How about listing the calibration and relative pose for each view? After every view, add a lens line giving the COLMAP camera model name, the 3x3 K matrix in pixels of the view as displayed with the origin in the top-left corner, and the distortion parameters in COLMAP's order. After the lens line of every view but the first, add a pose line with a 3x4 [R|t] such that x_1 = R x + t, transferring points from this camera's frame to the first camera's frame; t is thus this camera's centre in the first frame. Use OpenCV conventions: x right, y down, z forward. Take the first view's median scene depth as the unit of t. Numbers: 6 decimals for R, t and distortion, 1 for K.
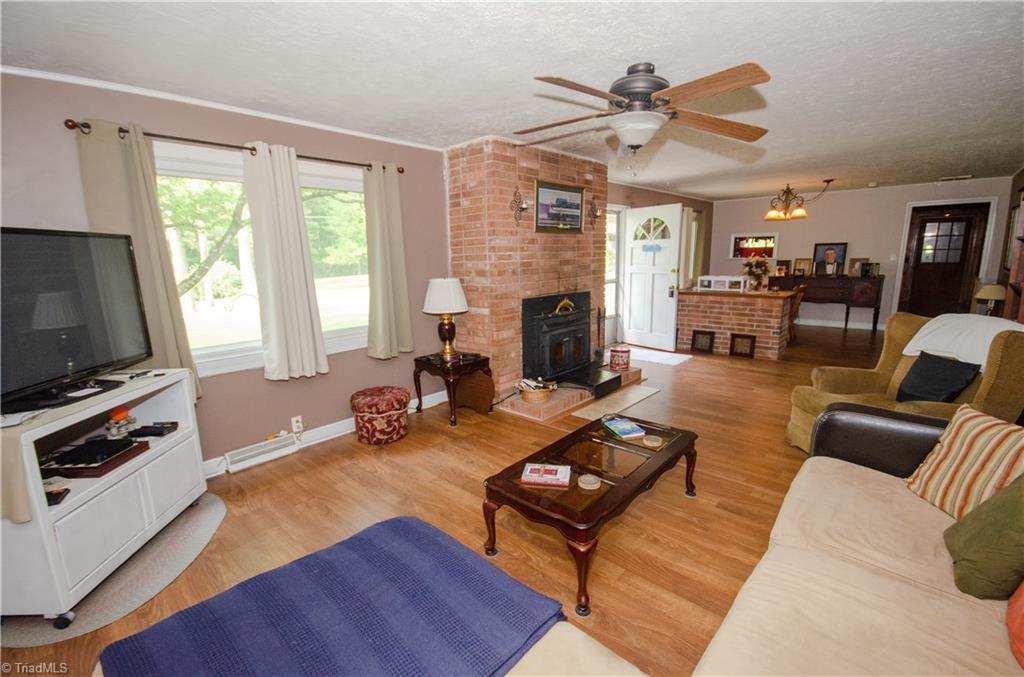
lens RADIAL K [[450.1, 0, 512.6], [0, 450.1, 346.6], [0, 0, 1]] dist [-0.004293, -0.003104]
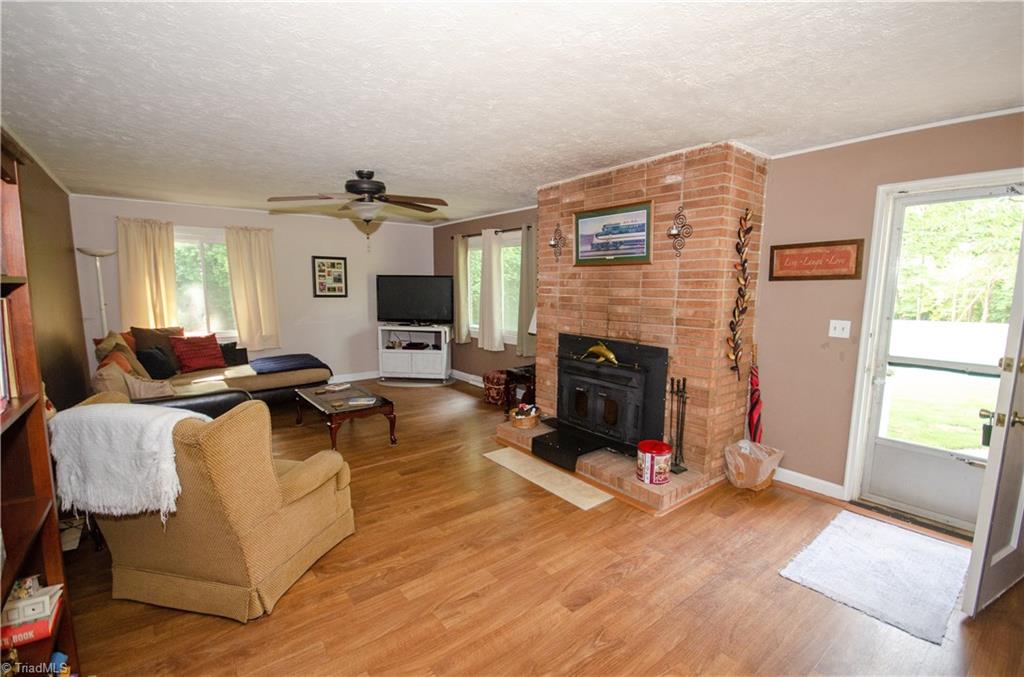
lens RADIAL K [[450.1, 0, 512.6], [0, 450.1, 346.6], [0, 0, 1]] dist [-0.004293, -0.003104]
pose [[-0.166834, 0.156781, -0.973441, 1.028929], [-0.201941, 0.960915, 0.189373, -0.246761], [0.965084, 0.228172, -0.128652, 1.041656]]
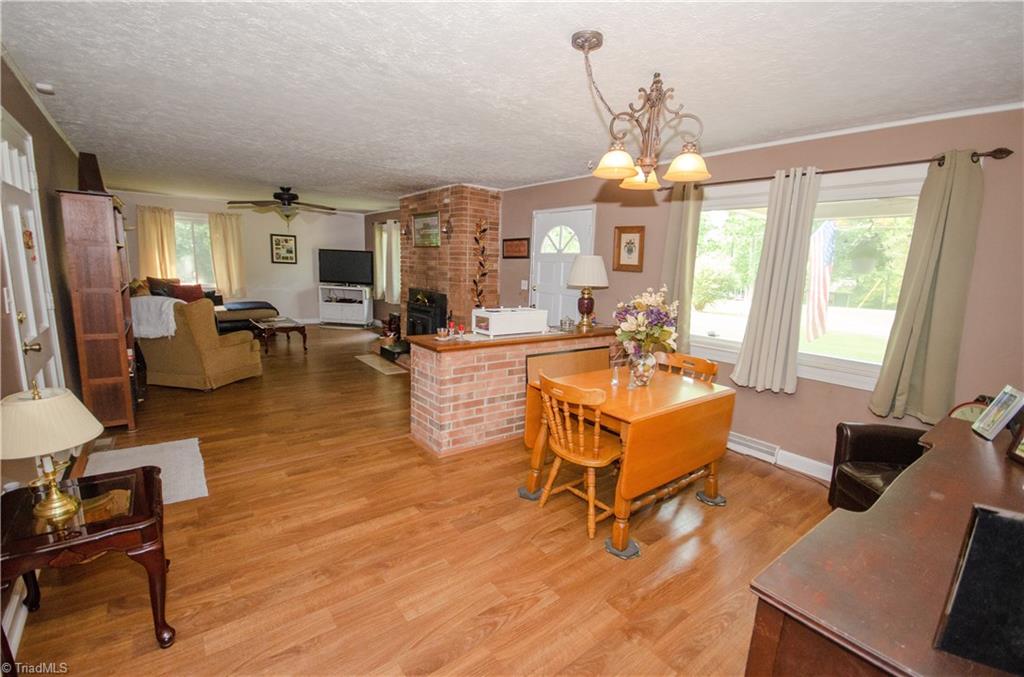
lens RADIAL K [[450.1, 0, 512.6], [0, 450.1, 346.6], [0, 0, 1]] dist [-0.004293, -0.003104]
pose [[-0.172056, 0.193350, -0.965926, 1.596406], [-0.234336, 0.944367, 0.230776, -0.373207], [0.956809, 0.266058, -0.117175, 1.621381]]
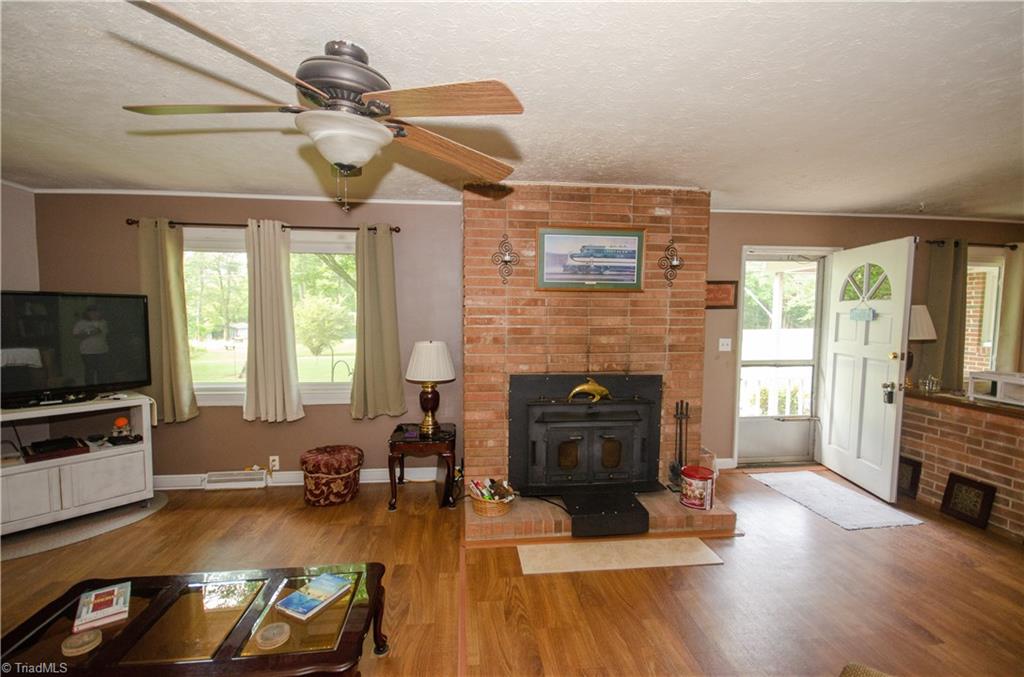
lens RADIAL K [[450.1, 0, 512.6], [0, 450.1, 346.6], [0, 0, 1]] dist [-0.004293, -0.003104]
pose [[0.752102, 0.076162, -0.654631, 0.533826], [-0.155668, 0.985723, -0.064164, -0.104341], [0.640398, 0.150163, 0.753221, 0.409838]]
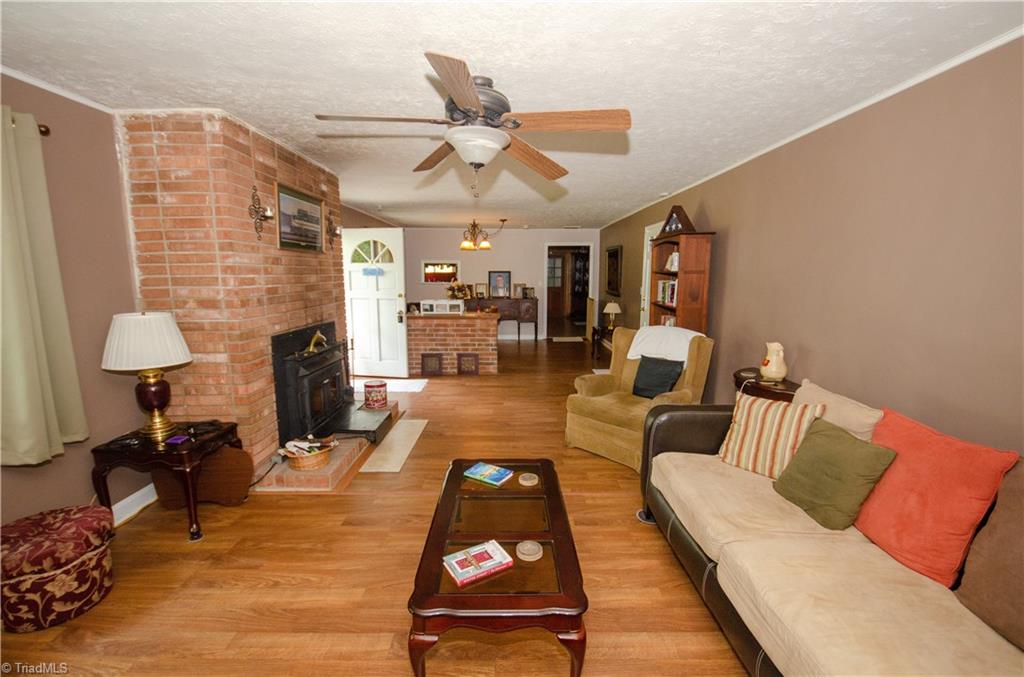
lens RADIAL K [[449.1, 0, 512.6], [0, 449.1, 347.1], [0, 0, 1]] dist [0.011988, -0.013414]
pose [[0.736148, -0.086270, 0.671300, -0.188830], [0.117935, 0.993020, -0.001713, -0.039320], [-0.666467, 0.080431, 0.741183, 0.177295]]
